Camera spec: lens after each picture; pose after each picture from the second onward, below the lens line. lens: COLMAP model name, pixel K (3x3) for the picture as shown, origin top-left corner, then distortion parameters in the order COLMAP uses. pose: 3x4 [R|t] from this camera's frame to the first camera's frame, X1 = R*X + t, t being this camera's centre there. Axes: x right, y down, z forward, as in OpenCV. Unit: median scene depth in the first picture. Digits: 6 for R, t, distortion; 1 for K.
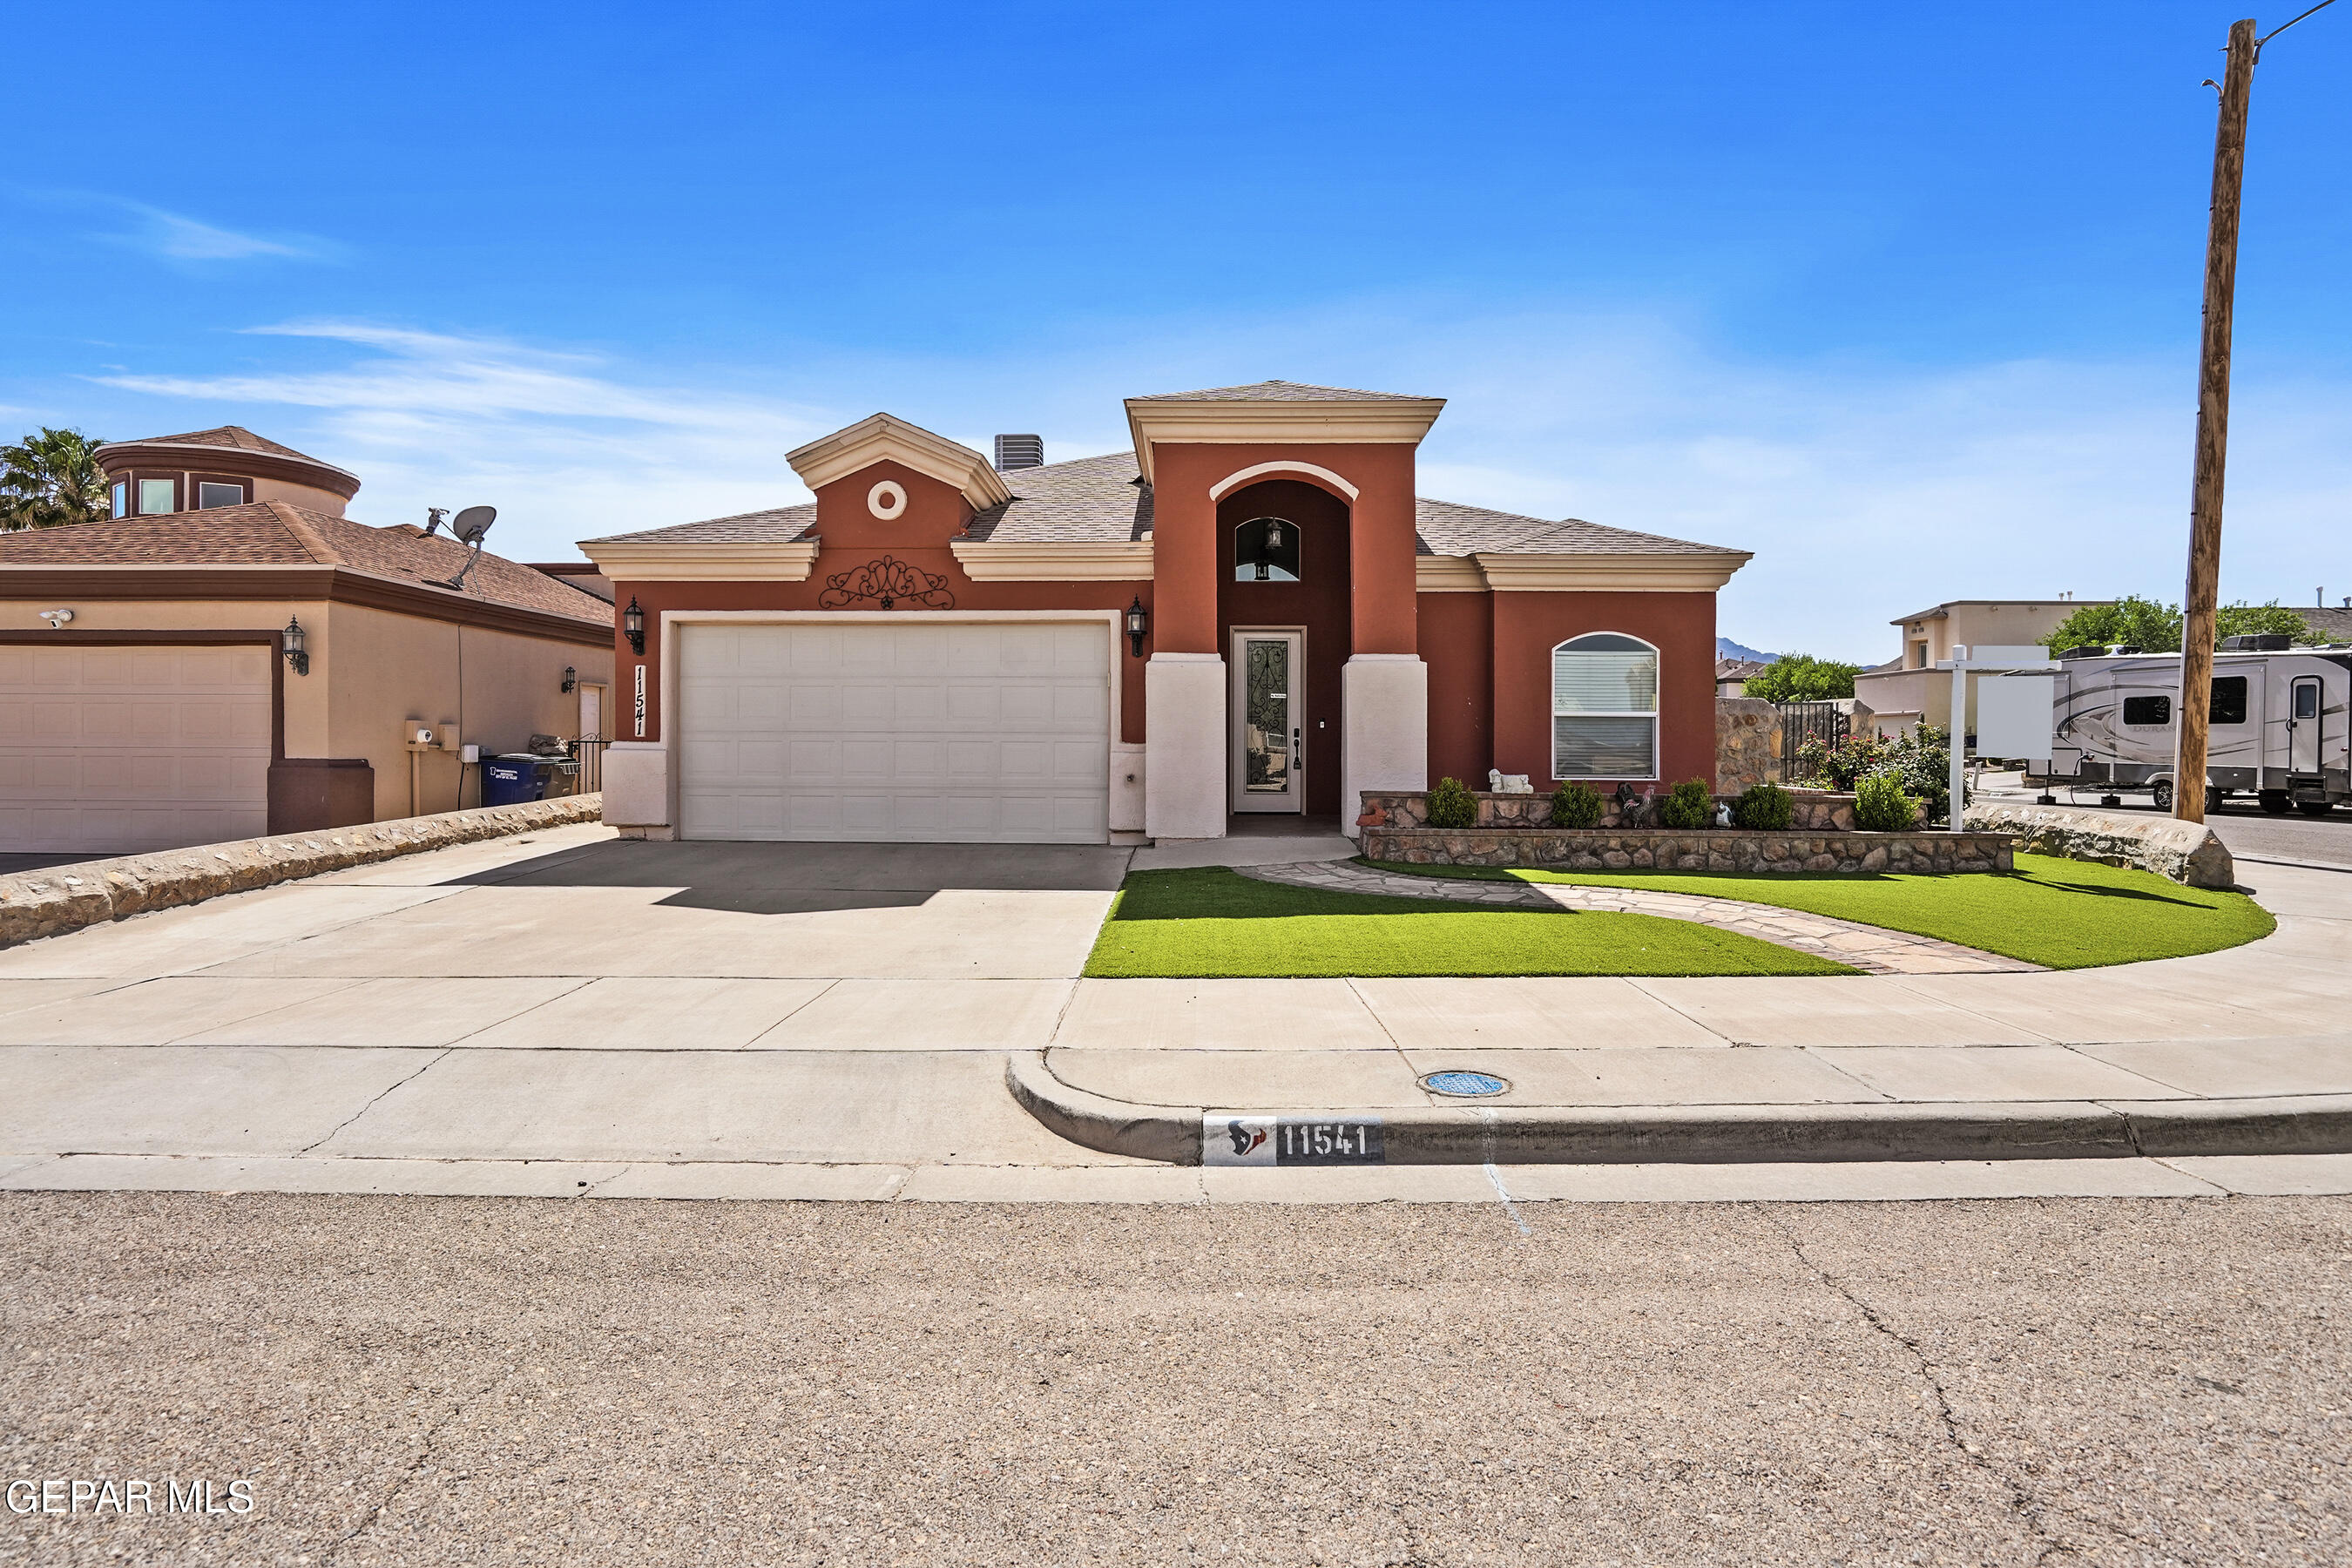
lens RADIAL K [[1187.2, 0, 1152.1], [0, 1187.2, 752.8], [0, 0, 1]] dist [-0.018036, 0.002514]
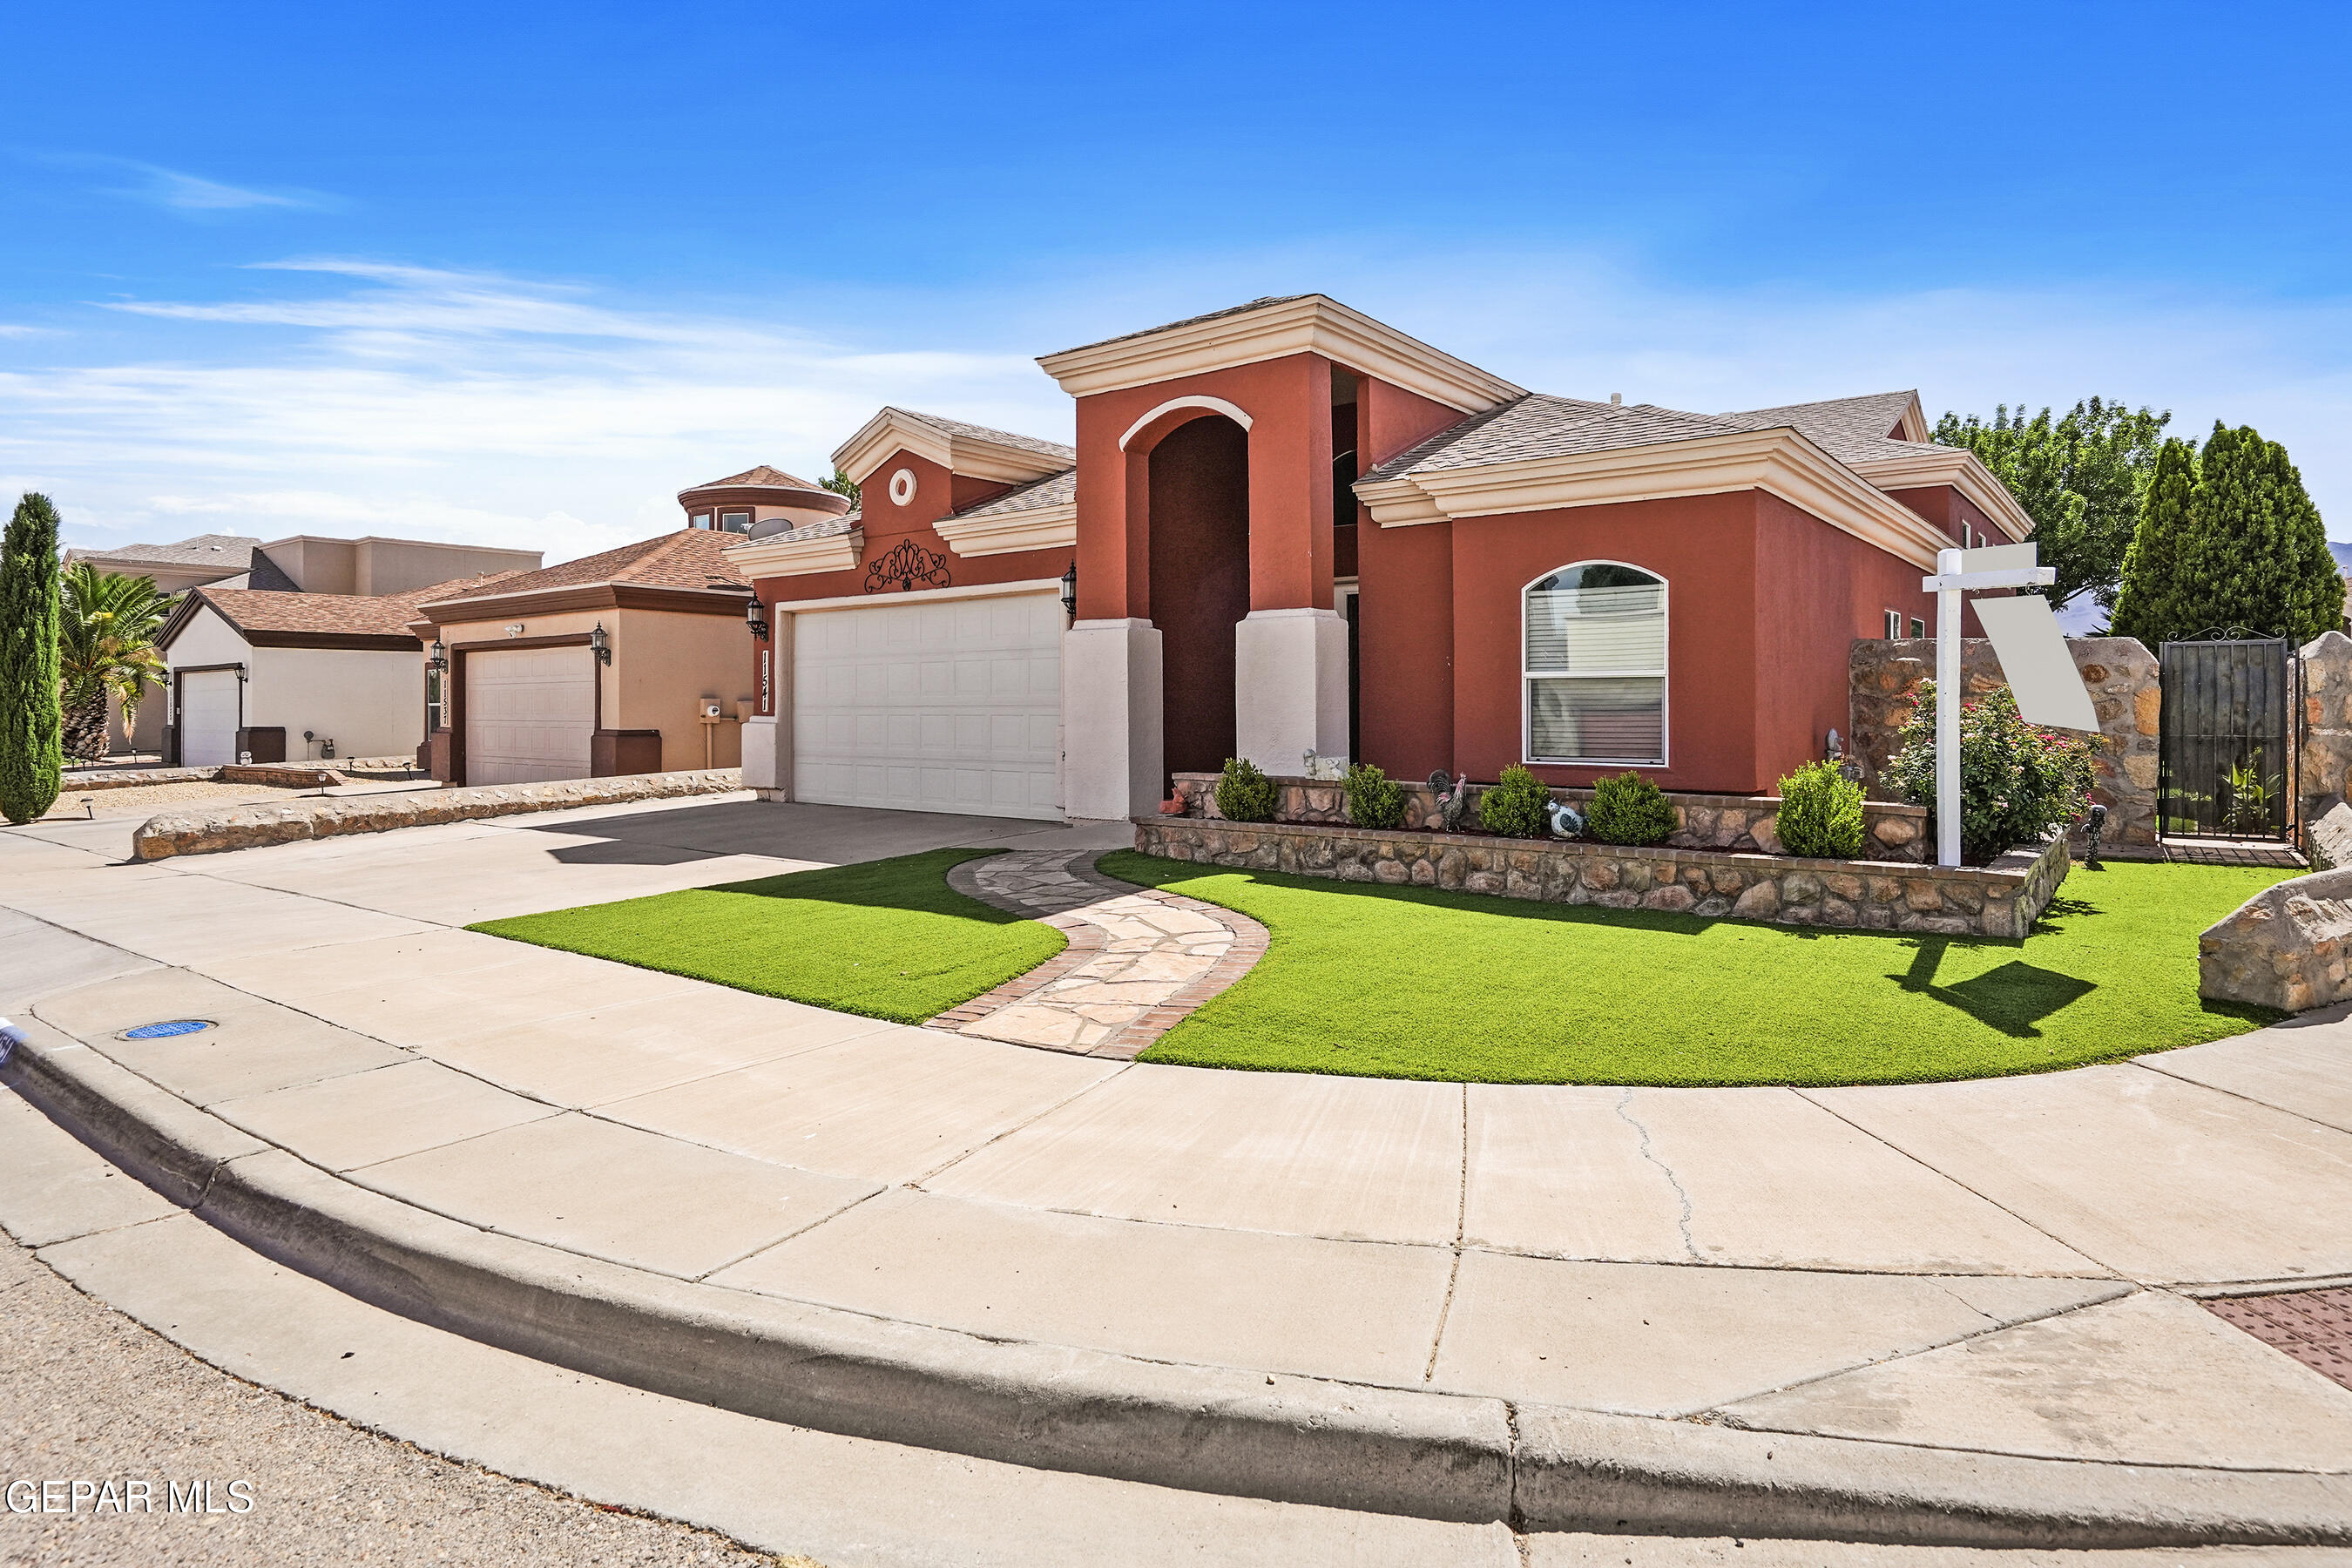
lens RADIAL K [[1314.1, 0, 1171.6], [0, 1314.1, 710.4], [0, 0, 1]] dist [-0.002597, 0.000573]
pose [[0.797604, -0.005244, -0.603158, 0.672647], [0.002516, 0.999982, -0.005368, -0.007220], [0.603176, 0.002764, 0.797604, 0.210410]]
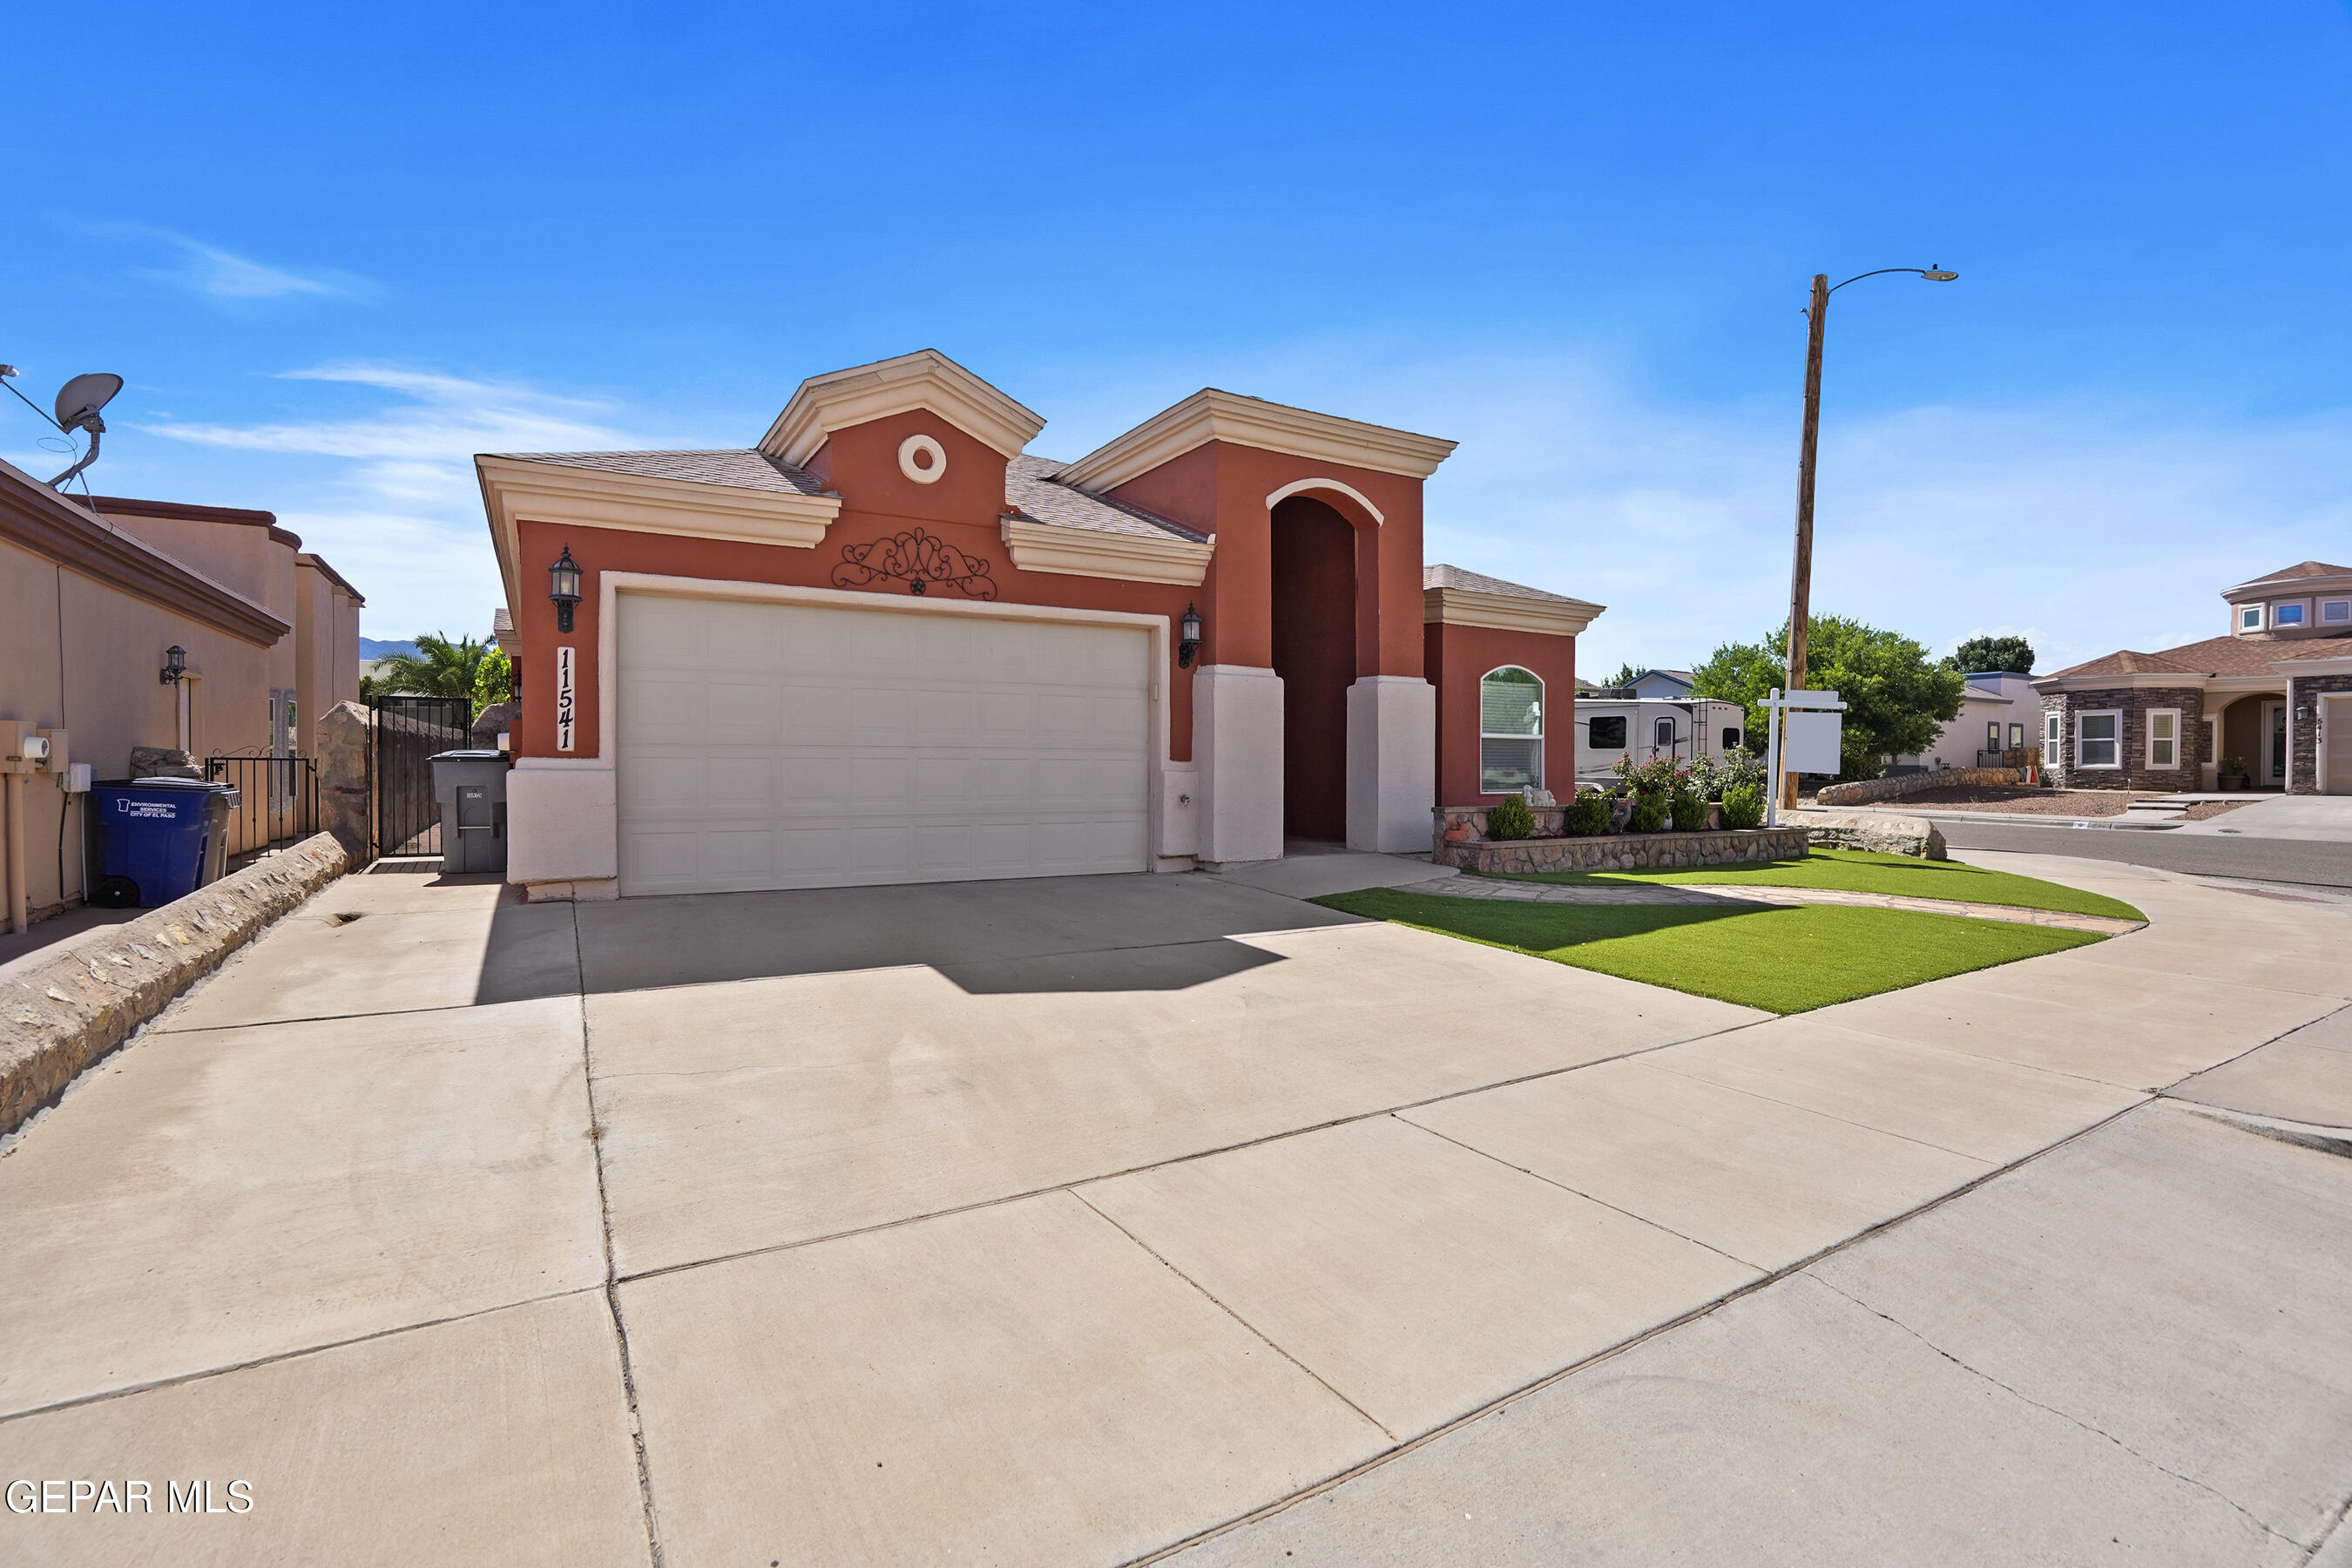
lens RADIAL K [[1076.8, 0, 1174.4], [0, 1076.8, 767.0], [0, 0, 1]] dist [-0.032080, 0.001285]
pose [[0.849083, -0.001910, 0.528255, -0.462905], [0.003763, 0.999990, -0.002434, -0.001444], [-0.528245, 0.004054, 0.849082, 0.291609]]
